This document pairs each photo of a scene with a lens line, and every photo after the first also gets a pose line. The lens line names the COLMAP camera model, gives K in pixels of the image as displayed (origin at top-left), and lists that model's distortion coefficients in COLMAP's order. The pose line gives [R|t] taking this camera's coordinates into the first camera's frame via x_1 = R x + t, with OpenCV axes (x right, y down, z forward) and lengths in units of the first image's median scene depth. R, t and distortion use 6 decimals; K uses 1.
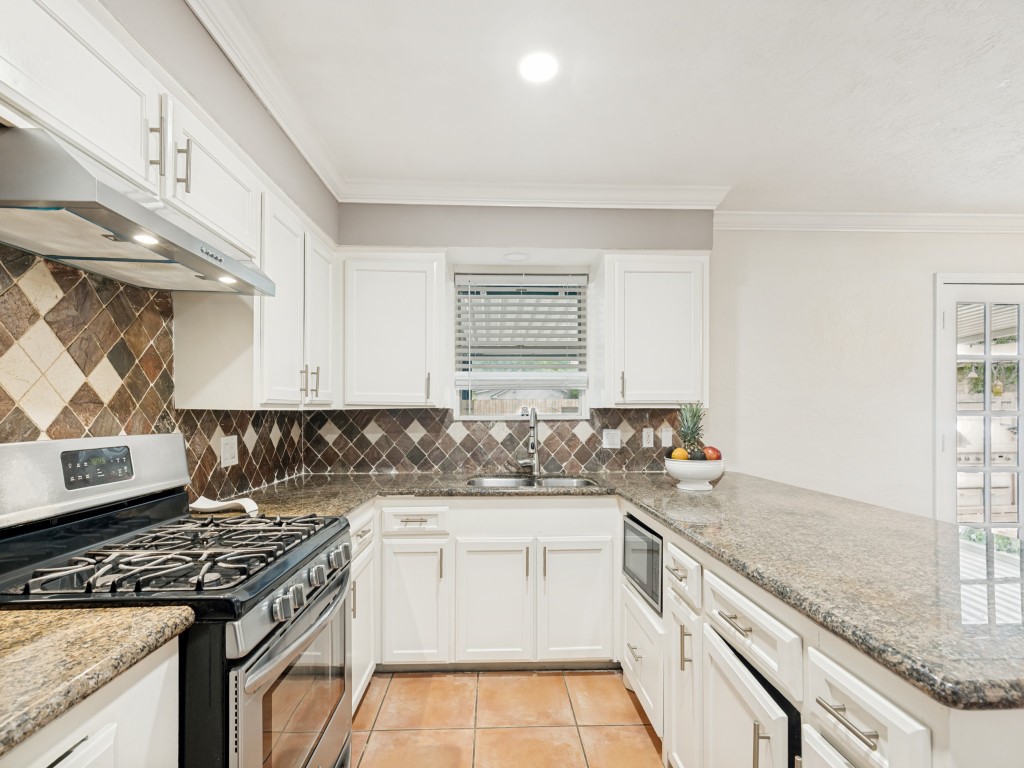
lens RADIAL K [[463.2, 0, 503.3], [0, 463.2, 391.6], [0, 0, 1]] dist [-0.000790, -0.000097]
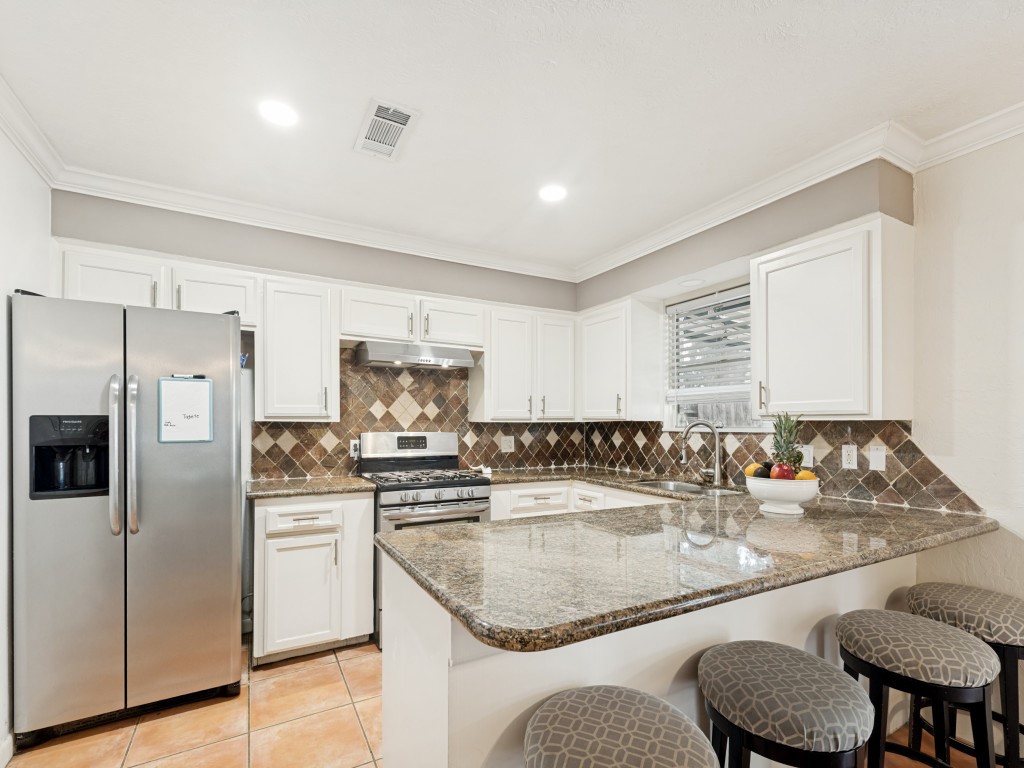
lens RADIAL K [[463.2, 0, 504.2], [0, 463.2, 392.4], [0, 0, 1]] dist [-0.000790, -0.000097]
pose [[0.459178, -0.056040, -0.886575, 0.766390], [0.033945, 0.998386, -0.045526, 0.003075], [0.887696, -0.009190, 0.460339, 0.093479]]
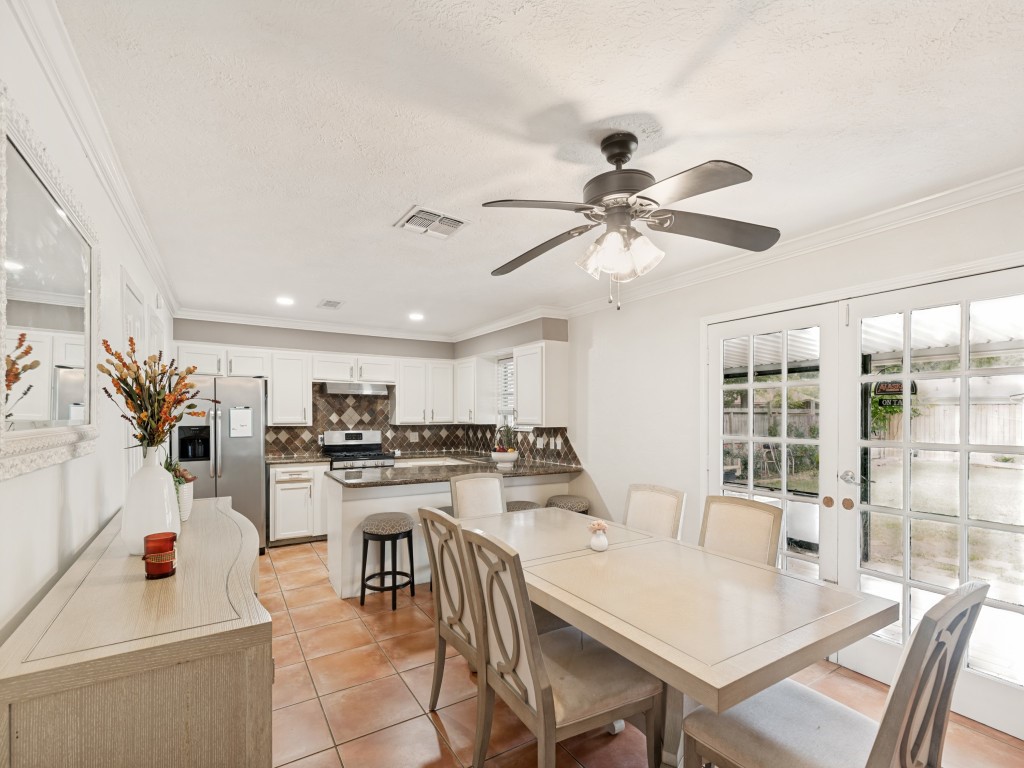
lens RADIAL K [[463.2, 0, 504.5], [0, 463.2, 392.0], [0, 0, 1]] dist [-0.000790, -0.000097]
pose [[0.499567, -0.038391, -0.865424, 1.759587], [0.032205, 0.999150, -0.025733, -0.055638], [0.865677, -0.015016, 0.500378, -0.027839]]
